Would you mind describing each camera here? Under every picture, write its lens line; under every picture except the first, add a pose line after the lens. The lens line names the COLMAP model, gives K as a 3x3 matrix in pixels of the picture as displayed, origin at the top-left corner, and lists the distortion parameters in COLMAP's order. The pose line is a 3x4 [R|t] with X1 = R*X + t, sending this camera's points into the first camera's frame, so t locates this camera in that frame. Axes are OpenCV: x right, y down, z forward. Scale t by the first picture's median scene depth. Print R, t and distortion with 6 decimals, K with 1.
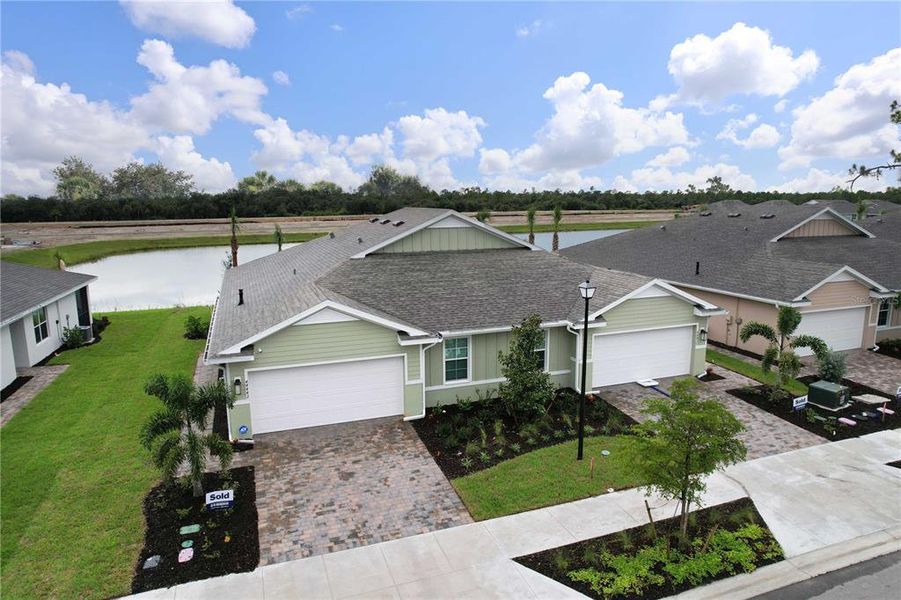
lens RADIAL K [[577.3, 0, 451.0], [0, 577.3, 308.1], [0, 0, 1]] dist [-0.022451, 0.015057]
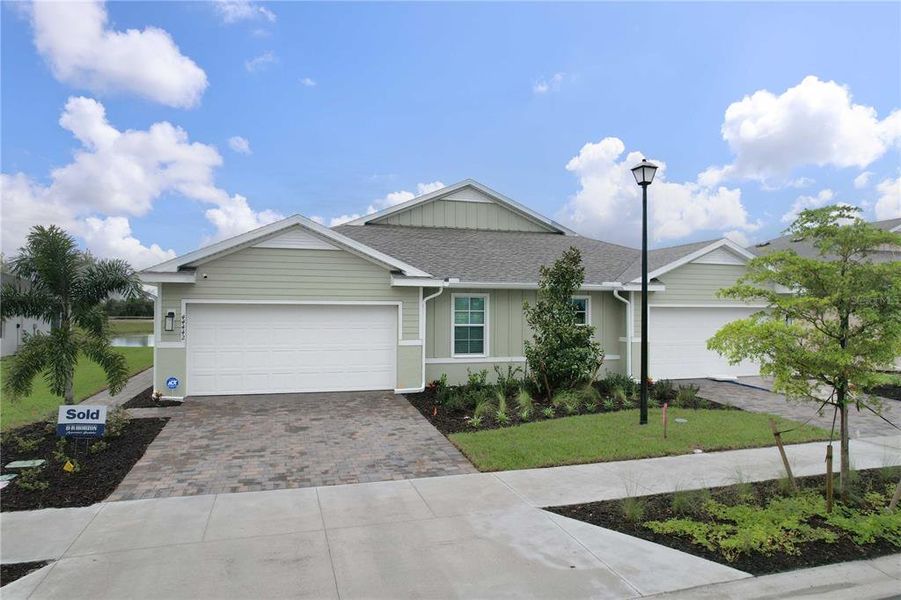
lens RADIAL K [[577.3, 0, 450.6], [0, 577.3, 298.9], [0, 0, 1]] dist [-0.022451, 0.015057]
pose [[0.998215, 0.011009, -0.058707, 0.039067], [-0.023227, 0.977055, -0.211717, 0.289310], [0.055029, 0.212702, 0.975566, 0.324871]]
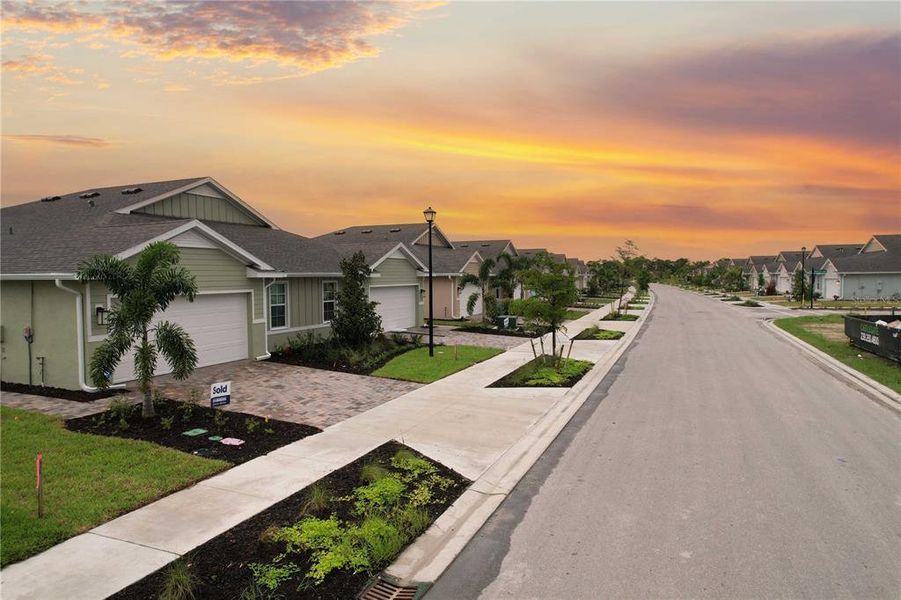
lens RADIAL K [[577.3, 0, 445.2], [0, 577.3, 296.5], [0, 0, 1]] dist [-0.022451, 0.015057]
pose [[0.682710, -0.023961, 0.730297, -0.697217], [0.141450, 0.984890, -0.099918, 0.286320], [-0.716868, 0.171516, 0.675783, 0.147447]]
